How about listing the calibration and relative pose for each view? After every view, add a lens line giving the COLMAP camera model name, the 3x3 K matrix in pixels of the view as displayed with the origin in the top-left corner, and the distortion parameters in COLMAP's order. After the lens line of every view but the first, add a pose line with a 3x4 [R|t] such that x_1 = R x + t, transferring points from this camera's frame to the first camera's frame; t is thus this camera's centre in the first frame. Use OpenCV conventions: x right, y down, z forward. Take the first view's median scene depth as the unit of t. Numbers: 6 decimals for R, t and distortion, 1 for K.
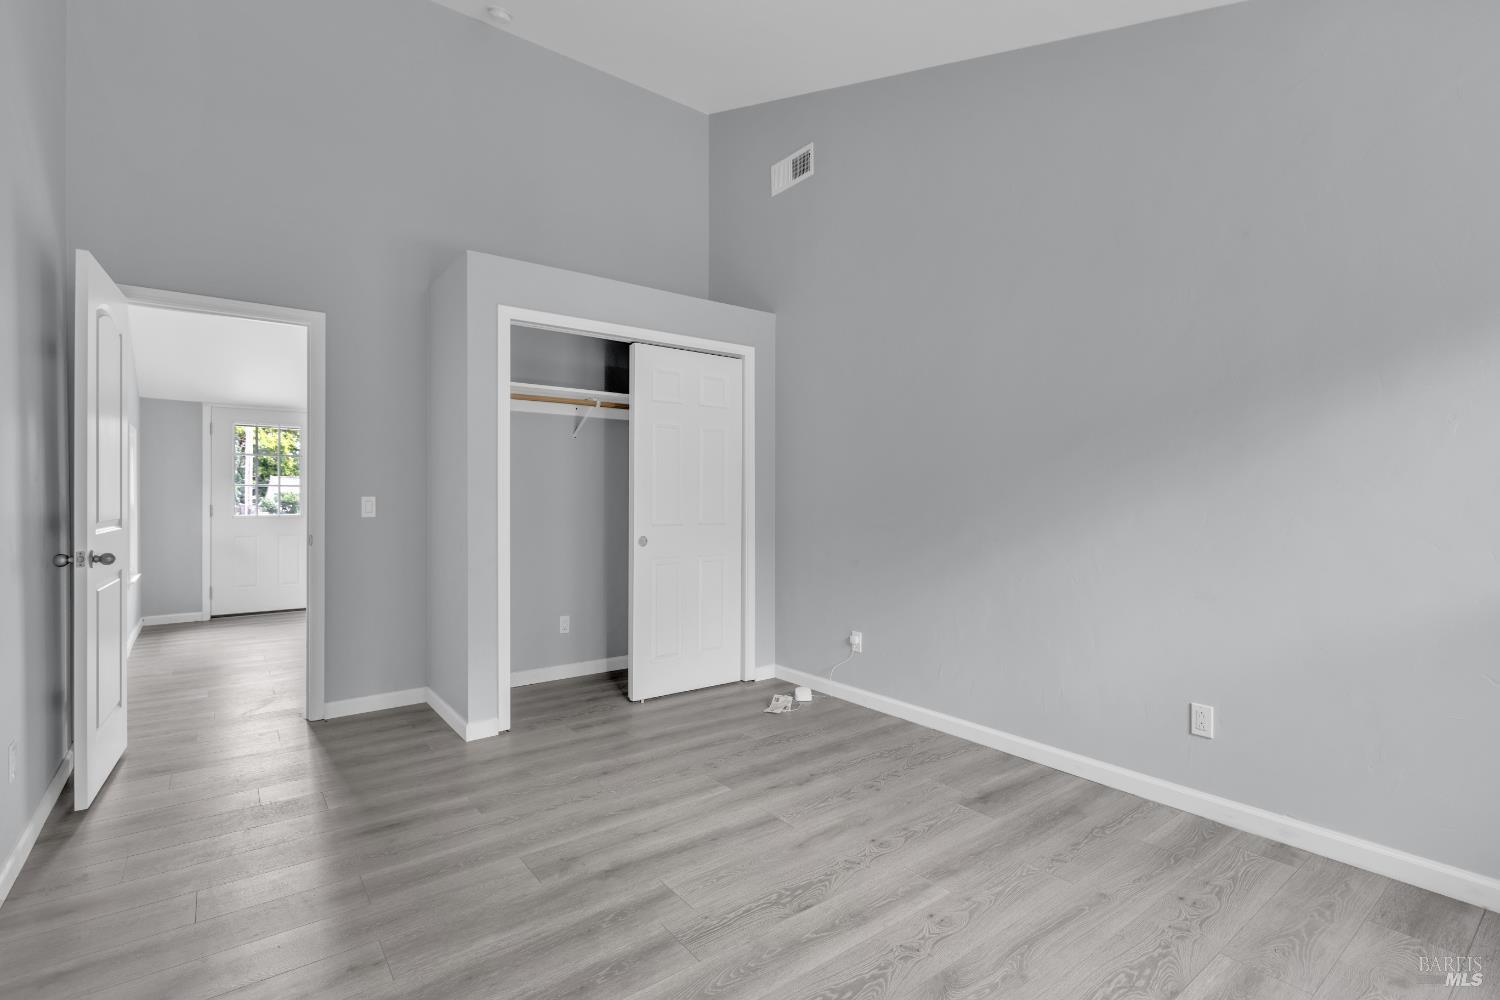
lens RADIAL K [[689.7, 0, 738.8], [0, 689.7, 496.1], [0, 0, 1]] dist [0.000559, -0.000227]
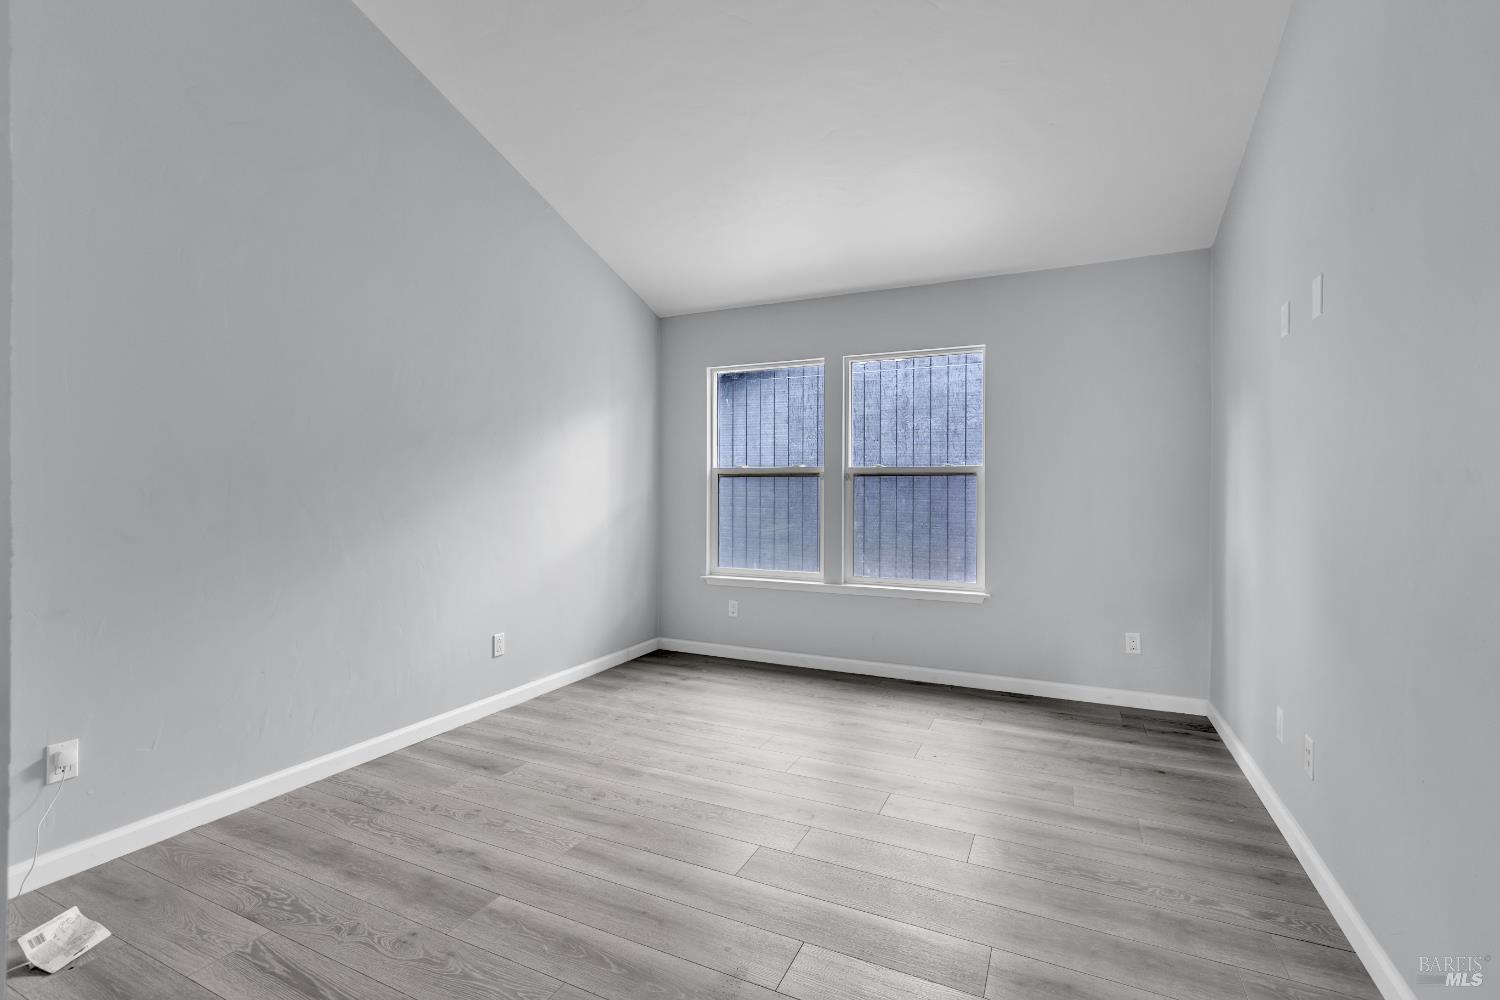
lens RADIAL K [[678.4, 0, 745.7], [0, 678.4, 491.8], [0, 0, 1]] dist [0.003278, -0.000137]
pose [[-0.459975, 0.001618, 0.887931, -0.737938], [0.003659, 0.999993, 0.000074, 0.011572], [-0.887925, 0.003282, -0.459977, 1.083296]]
